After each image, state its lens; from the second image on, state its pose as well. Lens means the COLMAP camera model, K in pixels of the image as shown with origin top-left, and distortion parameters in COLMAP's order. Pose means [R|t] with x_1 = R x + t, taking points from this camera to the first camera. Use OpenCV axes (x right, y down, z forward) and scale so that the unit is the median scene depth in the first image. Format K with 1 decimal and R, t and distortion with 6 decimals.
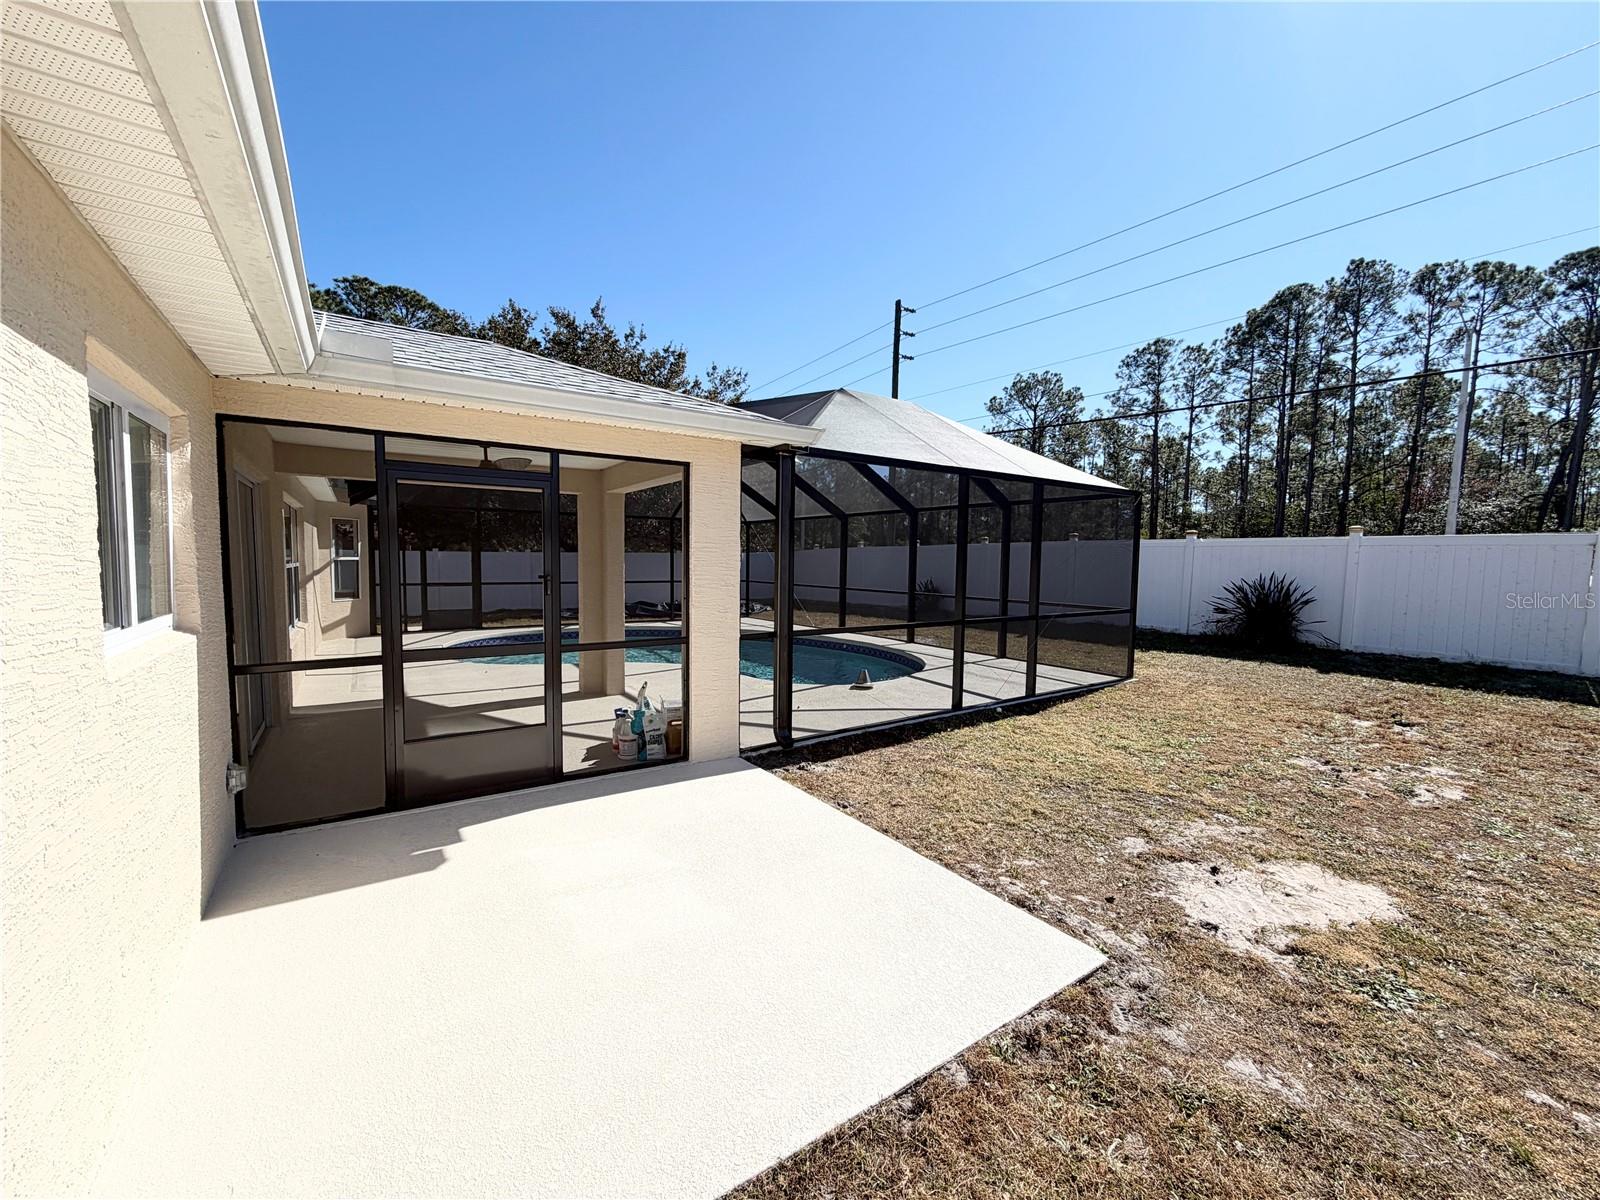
lens RADIAL K [[638.7, 0, 805.9], [0, 638.7, 600.1], [0, 0, 1]] dist [-0.002892, 0.001310]
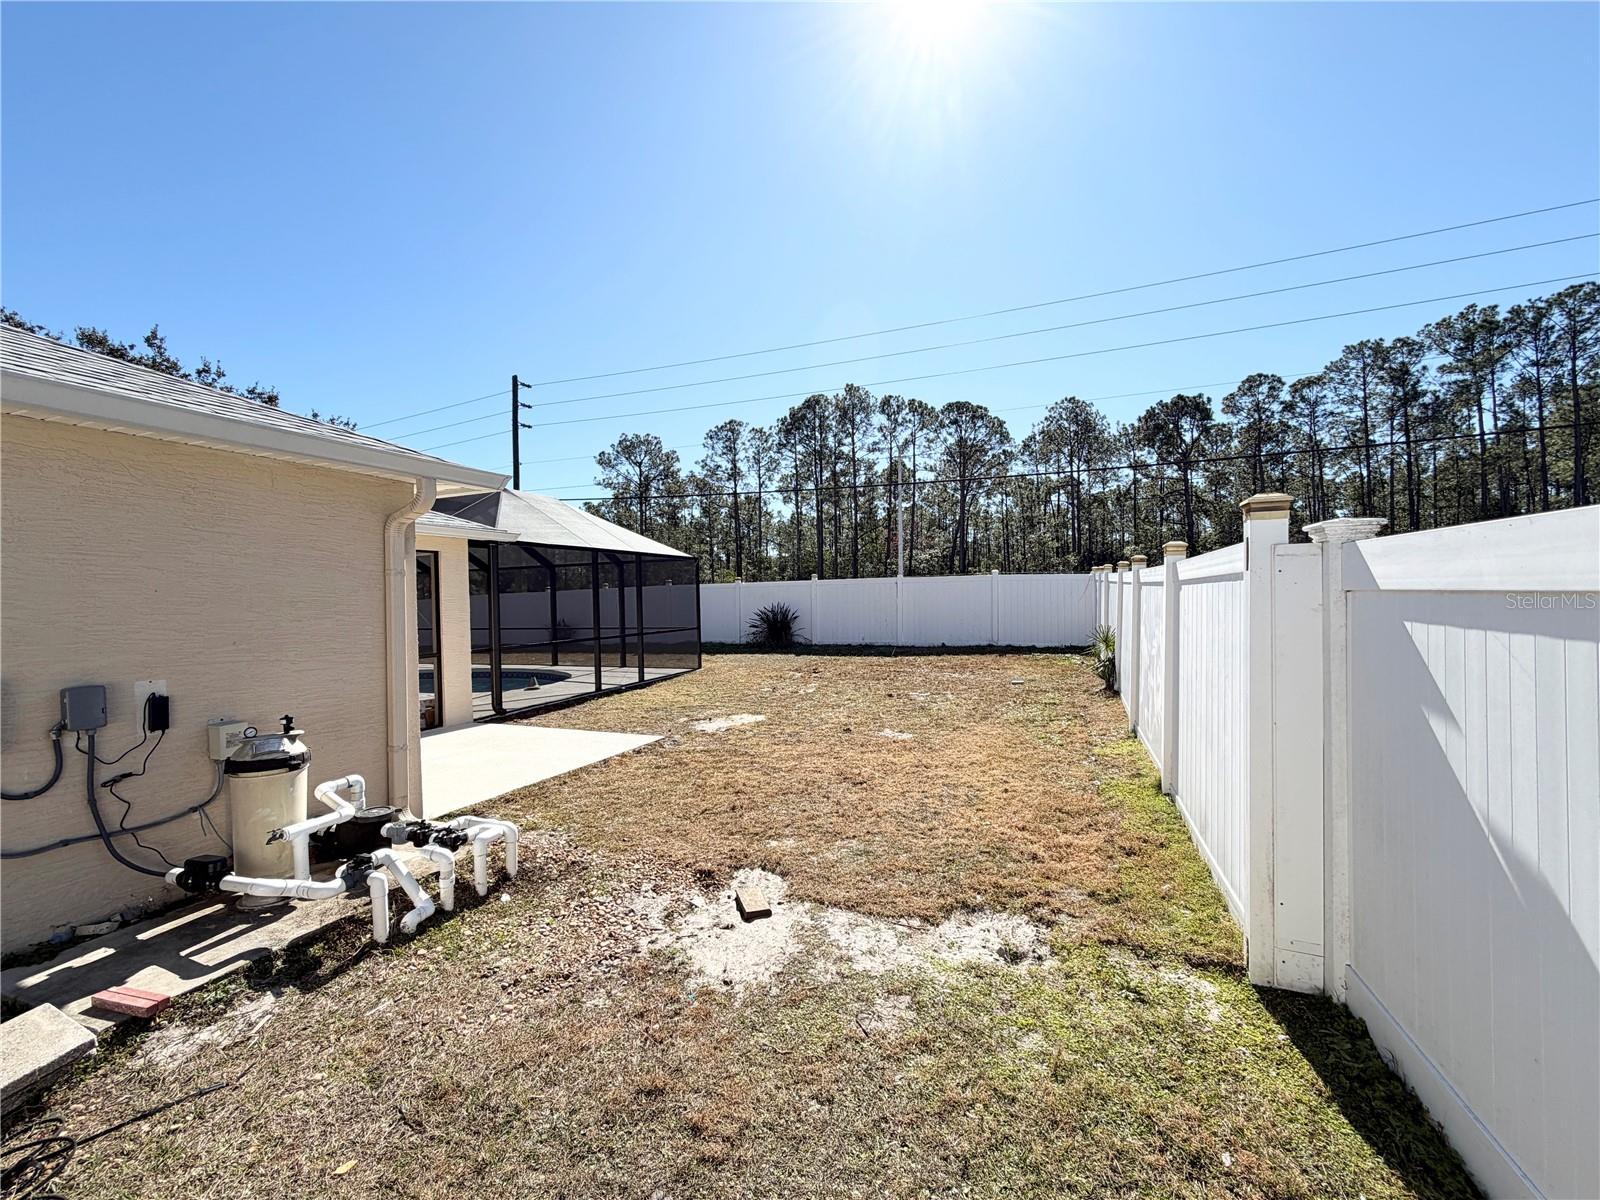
lens RADIAL K [[638.7, 0, 787.9], [0, 638.7, 605.6], [0, 0, 1]] dist [-0.002892, 0.001310]
pose [[0.848380, -0.040379, 0.527845, -0.036006], [0.069782, 0.996916, -0.035897, 0.007109], [-0.524768, 0.067288, 0.848582, -0.115726]]
